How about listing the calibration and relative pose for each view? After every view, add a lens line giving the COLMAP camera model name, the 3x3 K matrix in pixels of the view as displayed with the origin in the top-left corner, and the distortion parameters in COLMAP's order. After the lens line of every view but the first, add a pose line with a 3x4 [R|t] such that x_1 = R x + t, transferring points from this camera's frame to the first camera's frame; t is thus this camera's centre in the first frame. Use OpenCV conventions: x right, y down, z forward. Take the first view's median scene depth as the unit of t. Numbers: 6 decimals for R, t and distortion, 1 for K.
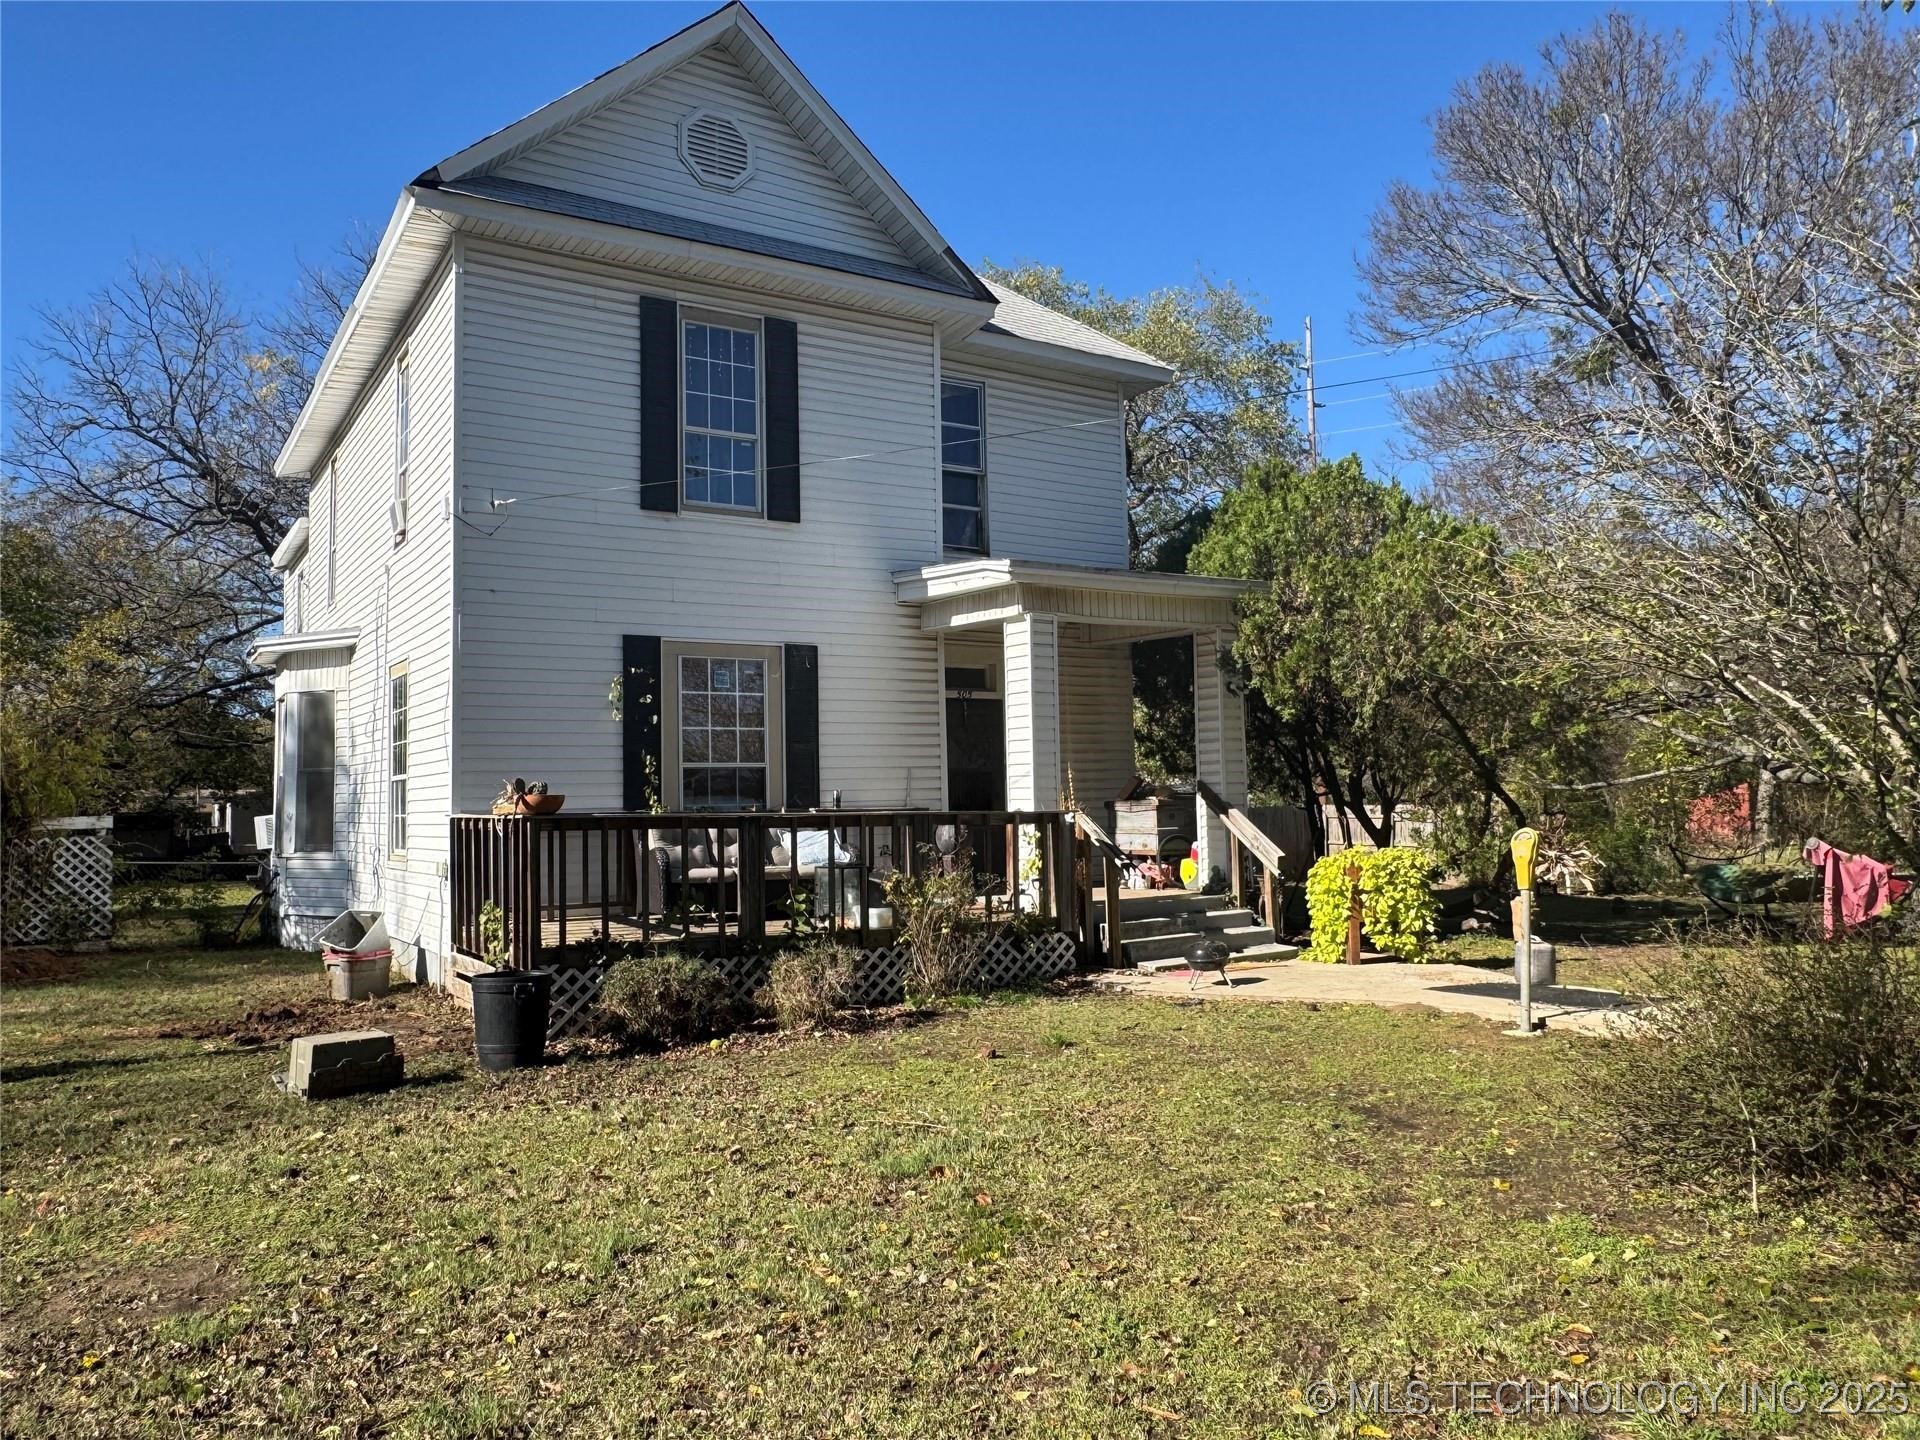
lens RADIAL K [[1327.7, 0, 960.0], [0, 1327.7, 720.0], [0, 0, 1]] dist [0.001466, -0.000568]
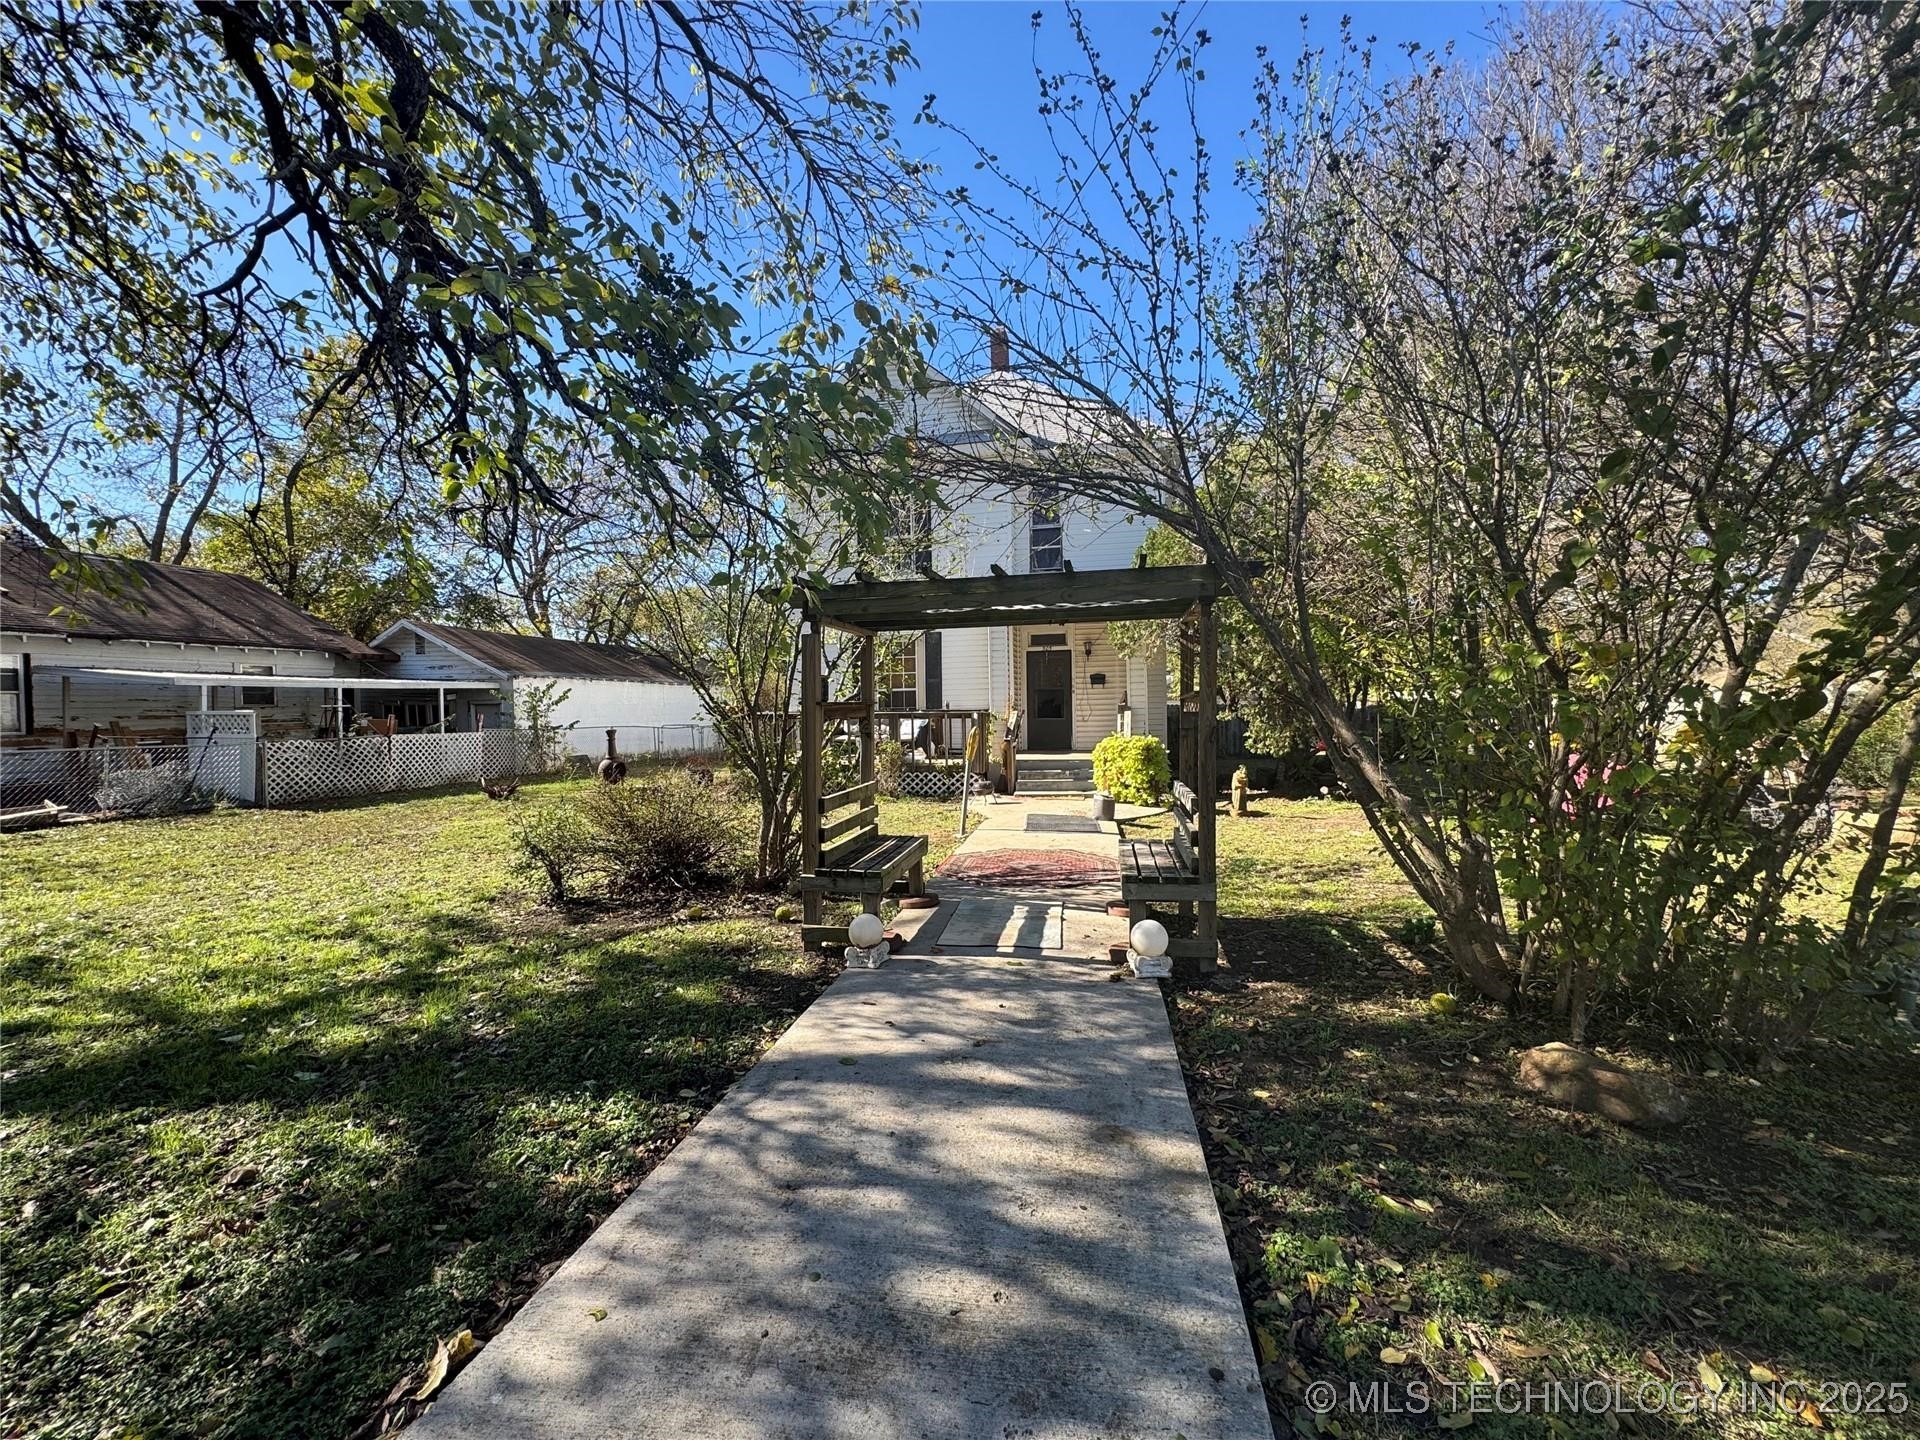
lens RADIAL K [[751.9, 0, 960.0], [0, 751.9, 720.0], [0, 0, 1]] dist [0.001649, 0.000088]
pose [[0.716275, 0.017496, -0.697599, 1.128585], [0.050139, 0.995812, 0.076456, -0.009120], [0.696014, -0.089740, 0.712398, 0.249177]]
